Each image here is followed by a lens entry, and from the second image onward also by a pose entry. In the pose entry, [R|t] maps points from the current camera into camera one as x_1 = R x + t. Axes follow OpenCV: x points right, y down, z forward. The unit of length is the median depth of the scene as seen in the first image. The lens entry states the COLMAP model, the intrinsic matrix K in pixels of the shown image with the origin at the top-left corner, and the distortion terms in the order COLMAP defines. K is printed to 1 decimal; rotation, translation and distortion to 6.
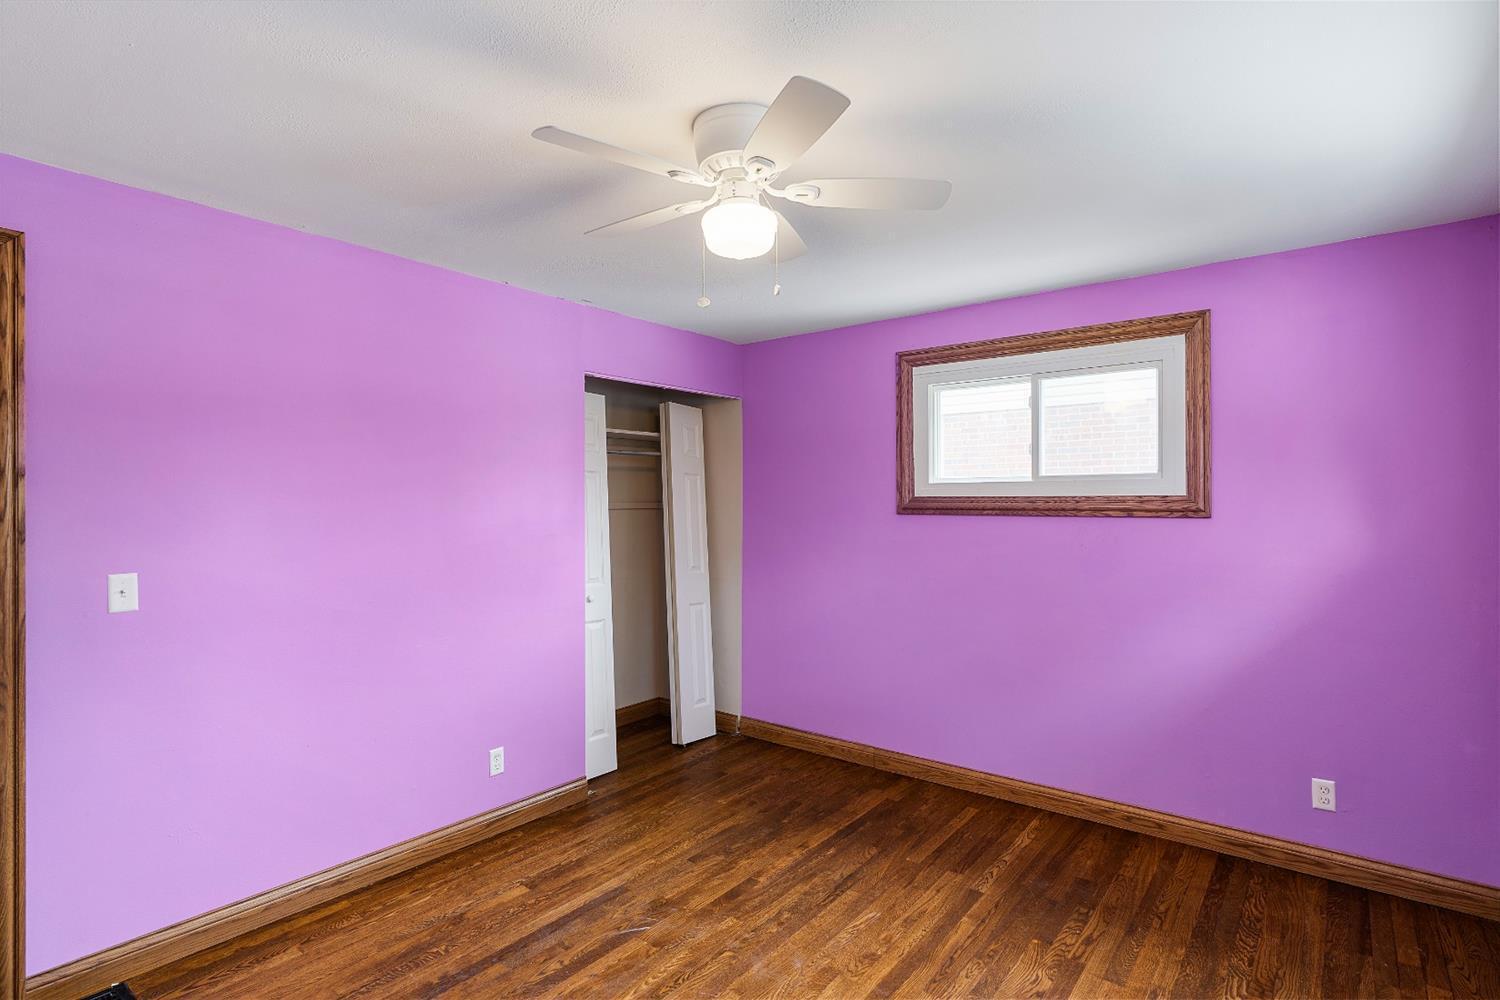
lens RADIAL K [[754.4, 0, 750.9], [0, 754.4, 502.8], [0, 0, 1]] dist [0.003326, 0.000479]
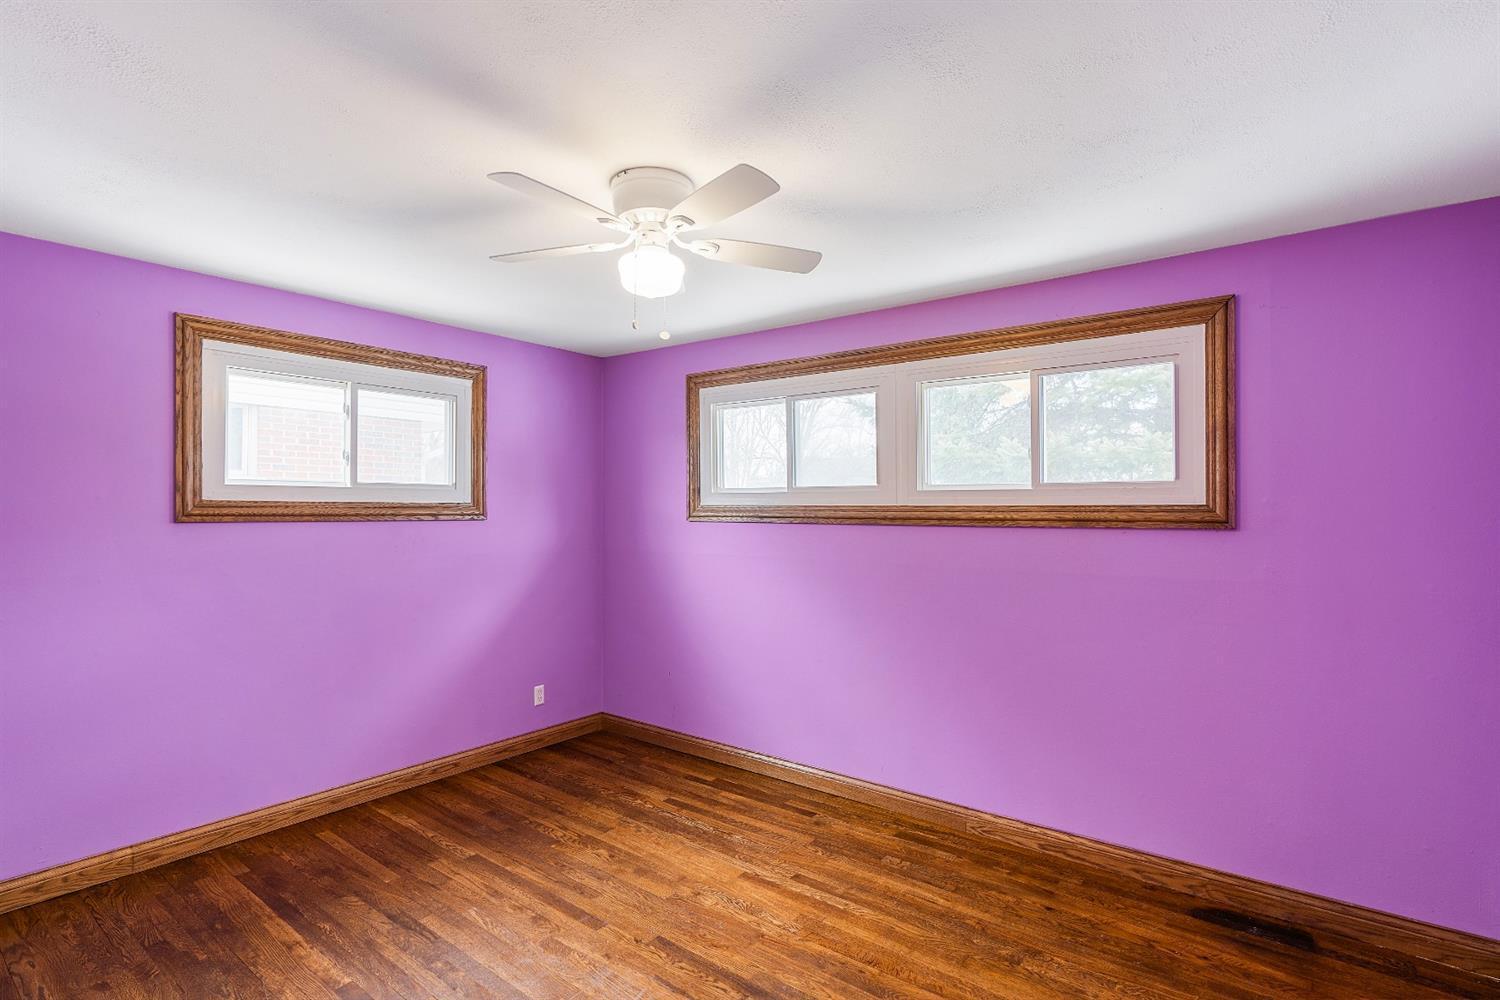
lens RADIAL K [[725.8, 0, 751.0], [0, 725.8, 502.9], [0, 0, 1]] dist [0.000515, 0.000525]
pose [[-0.009353, 0.009873, 0.999908, -0.669788], [-0.002635, 0.999948, -0.009898, 0.000804], [-0.999953, -0.002728, -0.009327, 0.511640]]
